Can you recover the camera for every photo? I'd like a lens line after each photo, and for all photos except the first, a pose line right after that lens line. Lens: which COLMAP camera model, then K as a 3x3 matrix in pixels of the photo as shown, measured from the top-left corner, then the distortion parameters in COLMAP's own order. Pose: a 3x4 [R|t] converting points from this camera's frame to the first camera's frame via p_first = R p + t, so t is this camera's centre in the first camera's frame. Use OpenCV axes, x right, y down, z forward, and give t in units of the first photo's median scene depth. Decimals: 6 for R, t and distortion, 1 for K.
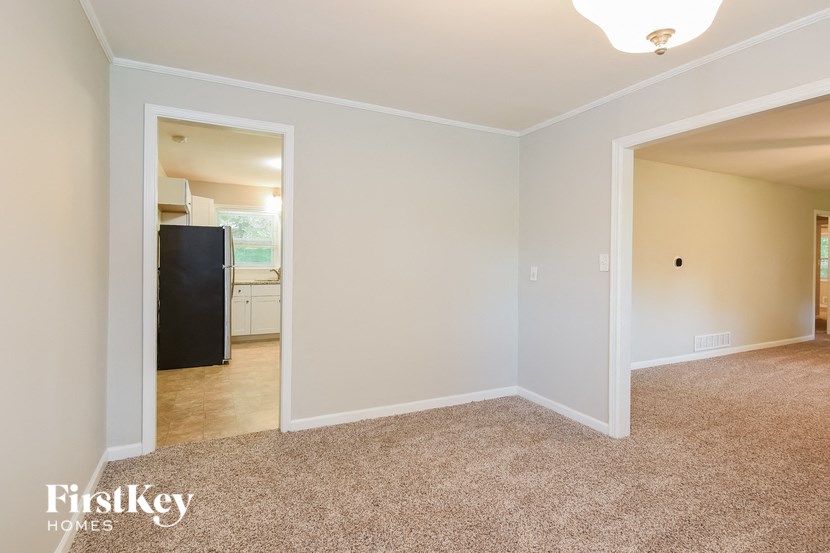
lens RADIAL K [[426.2, 0, 413.3], [0, 426.2, 271.6], [0, 0, 1]] dist [0.019327, 0.000231]
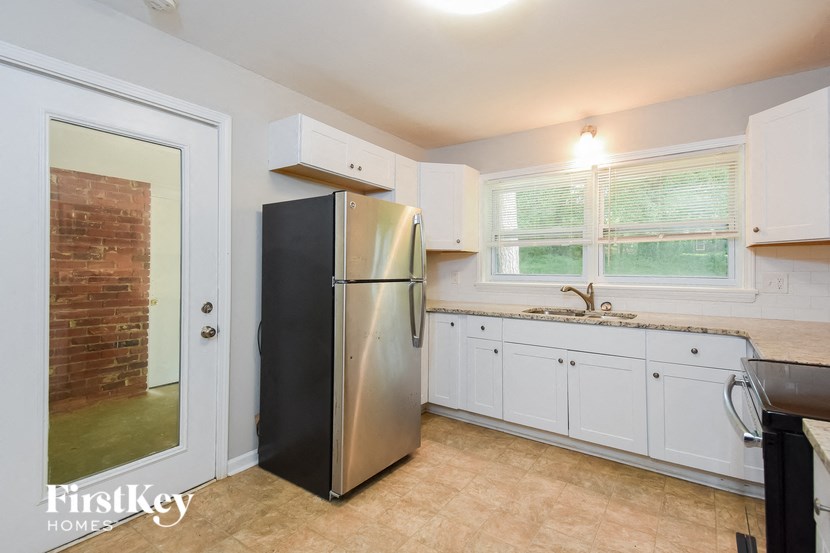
lens RADIAL K [[426.2, 0, 413.3], [0, 426.2, 271.6], [0, 0, 1]] dist [0.019327, 0.000231]
pose [[0.479936, -0.004499, -0.877292, 0.005883], [-0.017114, 0.999749, -0.014489, -0.014224], [0.877137, 0.021968, 0.479738, 0.621086]]
